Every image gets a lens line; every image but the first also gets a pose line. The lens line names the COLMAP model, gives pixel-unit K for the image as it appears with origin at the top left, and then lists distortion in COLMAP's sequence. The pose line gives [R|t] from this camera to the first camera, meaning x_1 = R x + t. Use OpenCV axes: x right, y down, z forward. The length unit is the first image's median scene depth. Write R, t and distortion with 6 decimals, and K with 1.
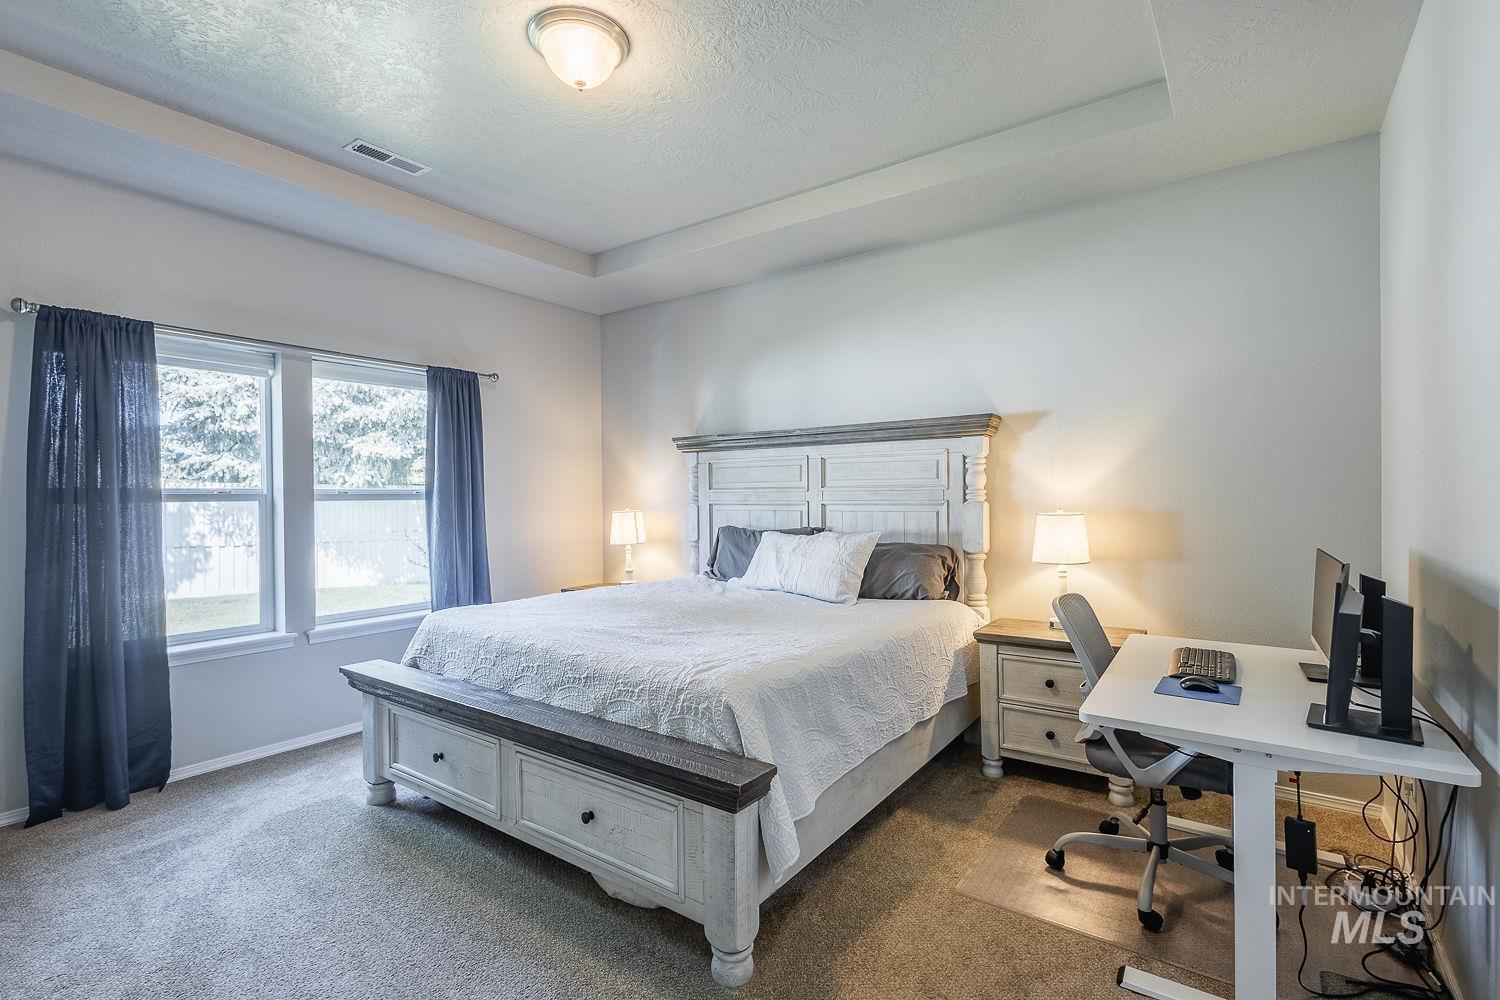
lens RADIAL K [[699.2, 0, 748.7], [0, 699.2, 499.5], [0, 0, 1]] dist [0.008099, -0.000980]
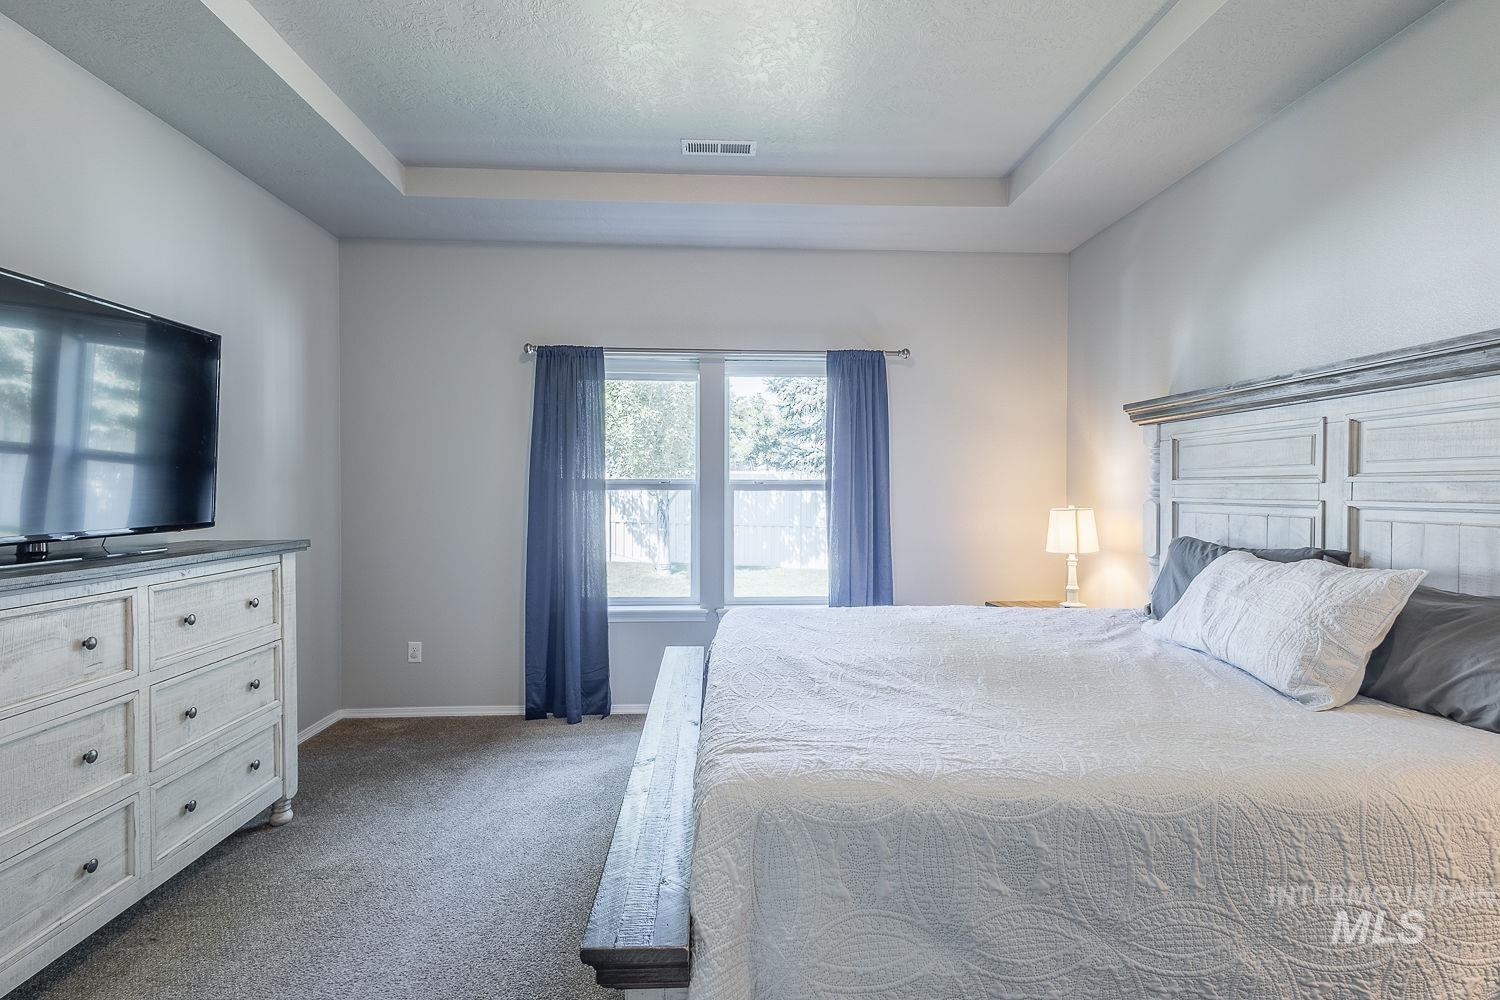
lens RADIAL K [[718.6, 0, 757.0], [0, 718.6, 497.3], [0, 0, 1]] dist [0.003762, 0.000645]
pose [[0.625760, 0.018369, -0.779799, 0.251958], [-0.011135, 0.999831, 0.014617, -0.003694], [0.779936, -0.000464, 0.625859, 0.310307]]
